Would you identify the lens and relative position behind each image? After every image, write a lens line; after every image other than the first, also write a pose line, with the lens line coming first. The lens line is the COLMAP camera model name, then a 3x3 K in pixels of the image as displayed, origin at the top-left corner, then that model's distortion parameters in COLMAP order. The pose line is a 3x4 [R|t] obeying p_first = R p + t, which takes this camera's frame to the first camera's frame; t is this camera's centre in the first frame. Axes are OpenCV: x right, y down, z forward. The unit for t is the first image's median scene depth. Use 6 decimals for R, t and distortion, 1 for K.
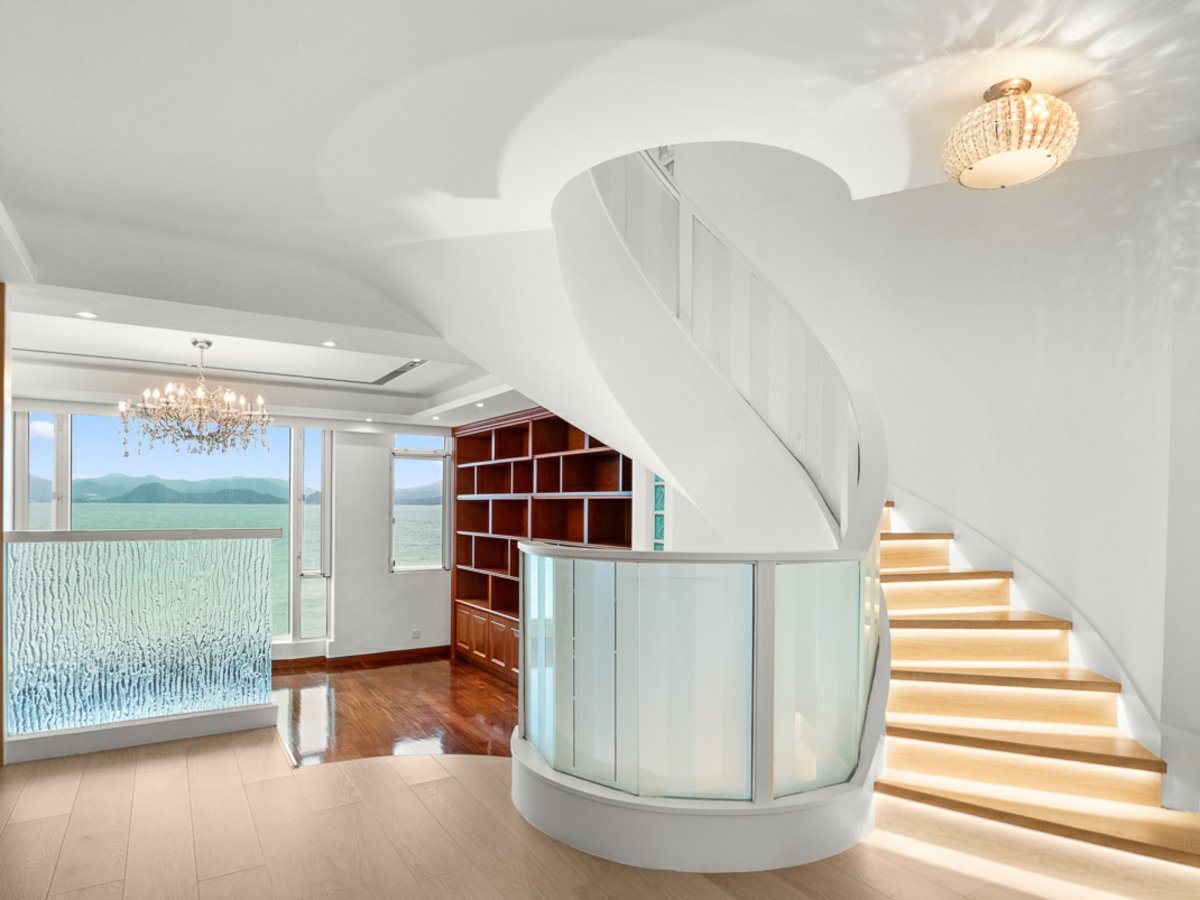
lens RADIAL K [[690.0, 0, 601.0], [0, 690.0, 507.2], [0, 0, 1]] dist [0.000671, -0.000113]
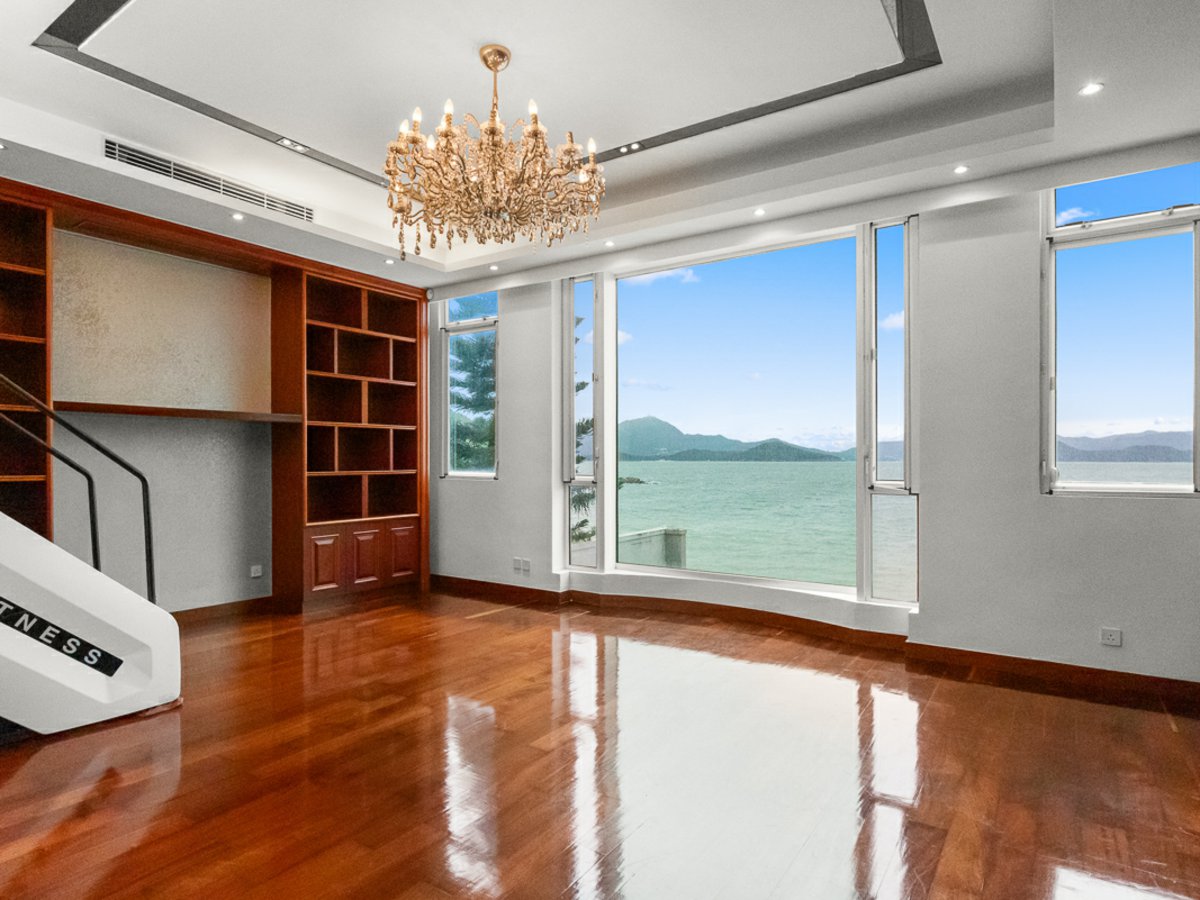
lens RADIAL K [[685.0, 0, 600.0], [0, 685.0, 450.0], [0, 0, 1]] dist [-0.000479, -0.000971]
pose [[0.398732, -0.018944, -0.916872, 0.003914], [-0.003584, 0.999747, -0.022215, 0.078569], [0.917060, 0.012144, 0.398563, 0.549733]]
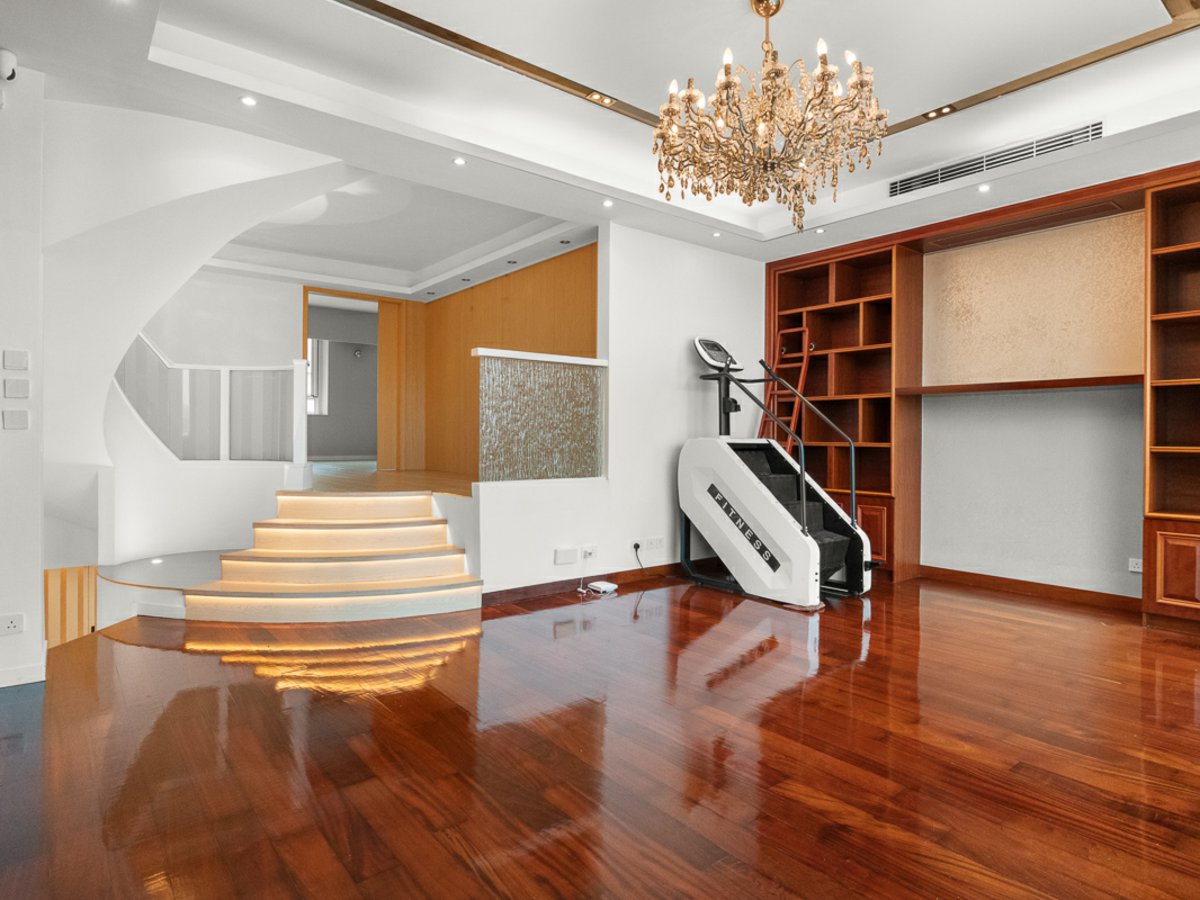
lens RADIAL K [[685.0, 0, 600.0], [0, 685.0, 450.0], [0, 0, 1]] dist [-0.000479, -0.000971]
pose [[-0.993927, -0.013195, -0.109249, -0.417204], [-0.015714, 0.999629, 0.022234, 0.086422], [0.108915, 0.023816, -0.993766, 1.331452]]
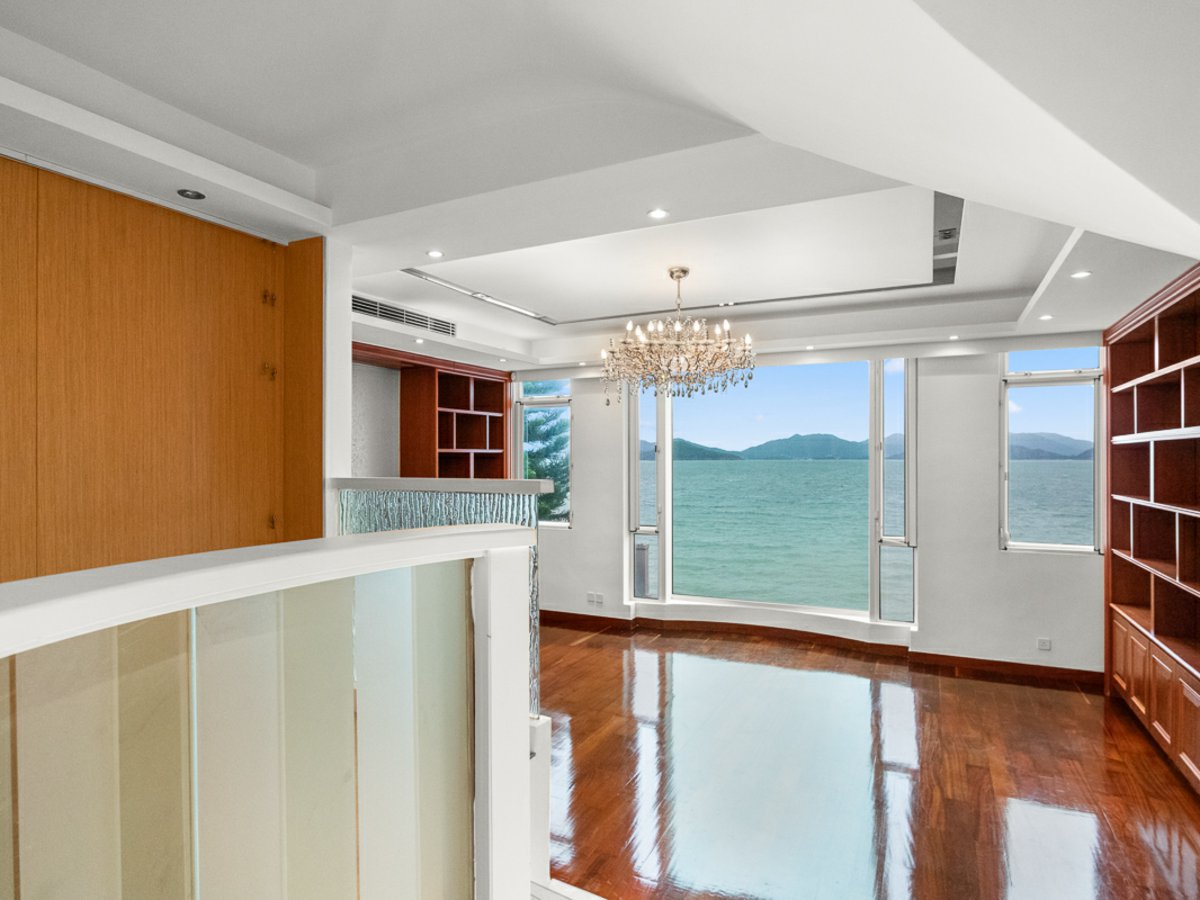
lens RADIAL K [[679.0, 0, 603.8], [0, 679.0, 455.7], [0, 0, 1]] dist [-0.003342, -0.000168]
pose [[0.525491, -0.012221, -0.850712, 0.074860], [0.002402, 0.999914, -0.012881, 0.006703], [0.850796, 0.004725, 0.525475, 0.296287]]
